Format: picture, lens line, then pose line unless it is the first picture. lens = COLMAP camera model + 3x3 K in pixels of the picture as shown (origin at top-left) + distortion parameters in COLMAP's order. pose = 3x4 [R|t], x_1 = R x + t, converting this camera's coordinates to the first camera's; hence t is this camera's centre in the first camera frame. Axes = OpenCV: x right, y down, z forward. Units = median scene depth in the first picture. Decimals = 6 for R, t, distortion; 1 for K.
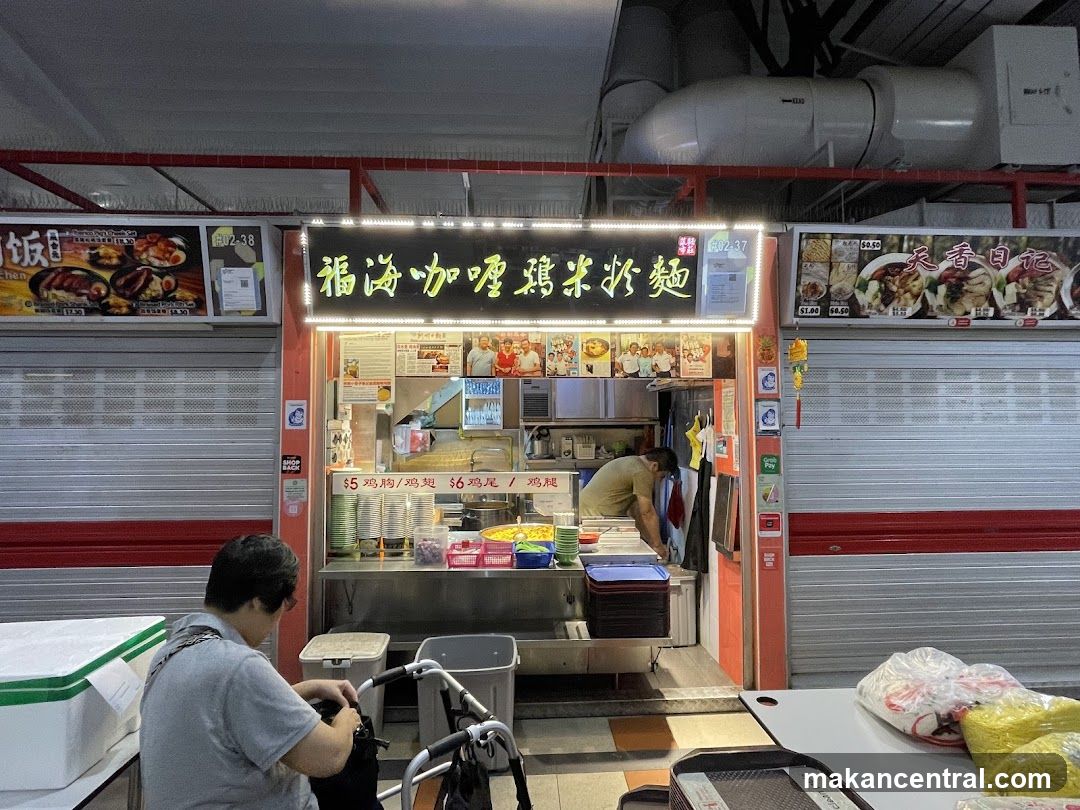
lens RADIAL K [[581.4, 0, 553.0], [0, 581.4, 396.1], [0, 0, 1]] dist [0.008514, -0.000327]
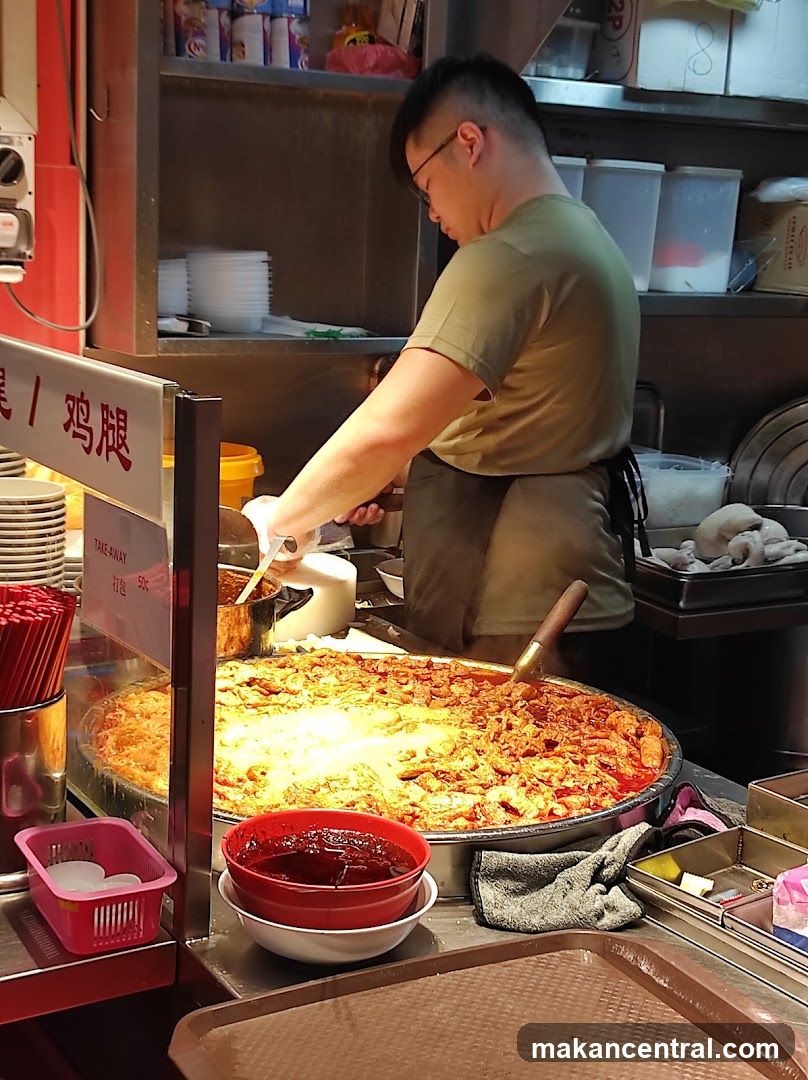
lens RADIAL K [[1644.6, 0, 403.6], [0, 1644.6, 541.4], [0, 0, 1]] dist [0.201320, -0.770834]
pose [[0.455486, 0.190339, -0.869657, 0.454730], [-0.009655, 0.977875, 0.208968, 0.089953], [0.890191, -0.086785, 0.447246, 0.943393]]
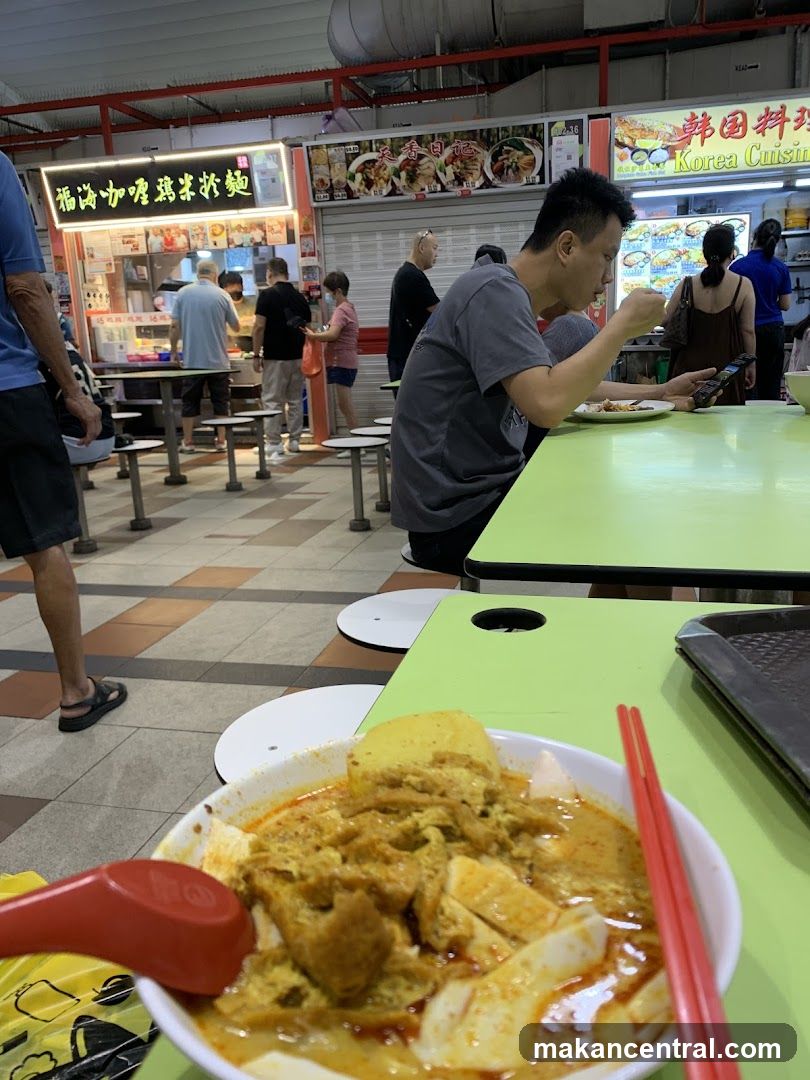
lens RADIAL K [[839.2, 0, 406.6], [0, 839.2, 536.7], [0, 0, 1]] dist [-0.006435, 0.045670]
pose [[0.954044, 0.038099, -0.297234, 1.420304], [0.049593, 0.958134, 0.281994, 0.112172], [0.295533, -0.283776, 0.912212, -1.336953]]
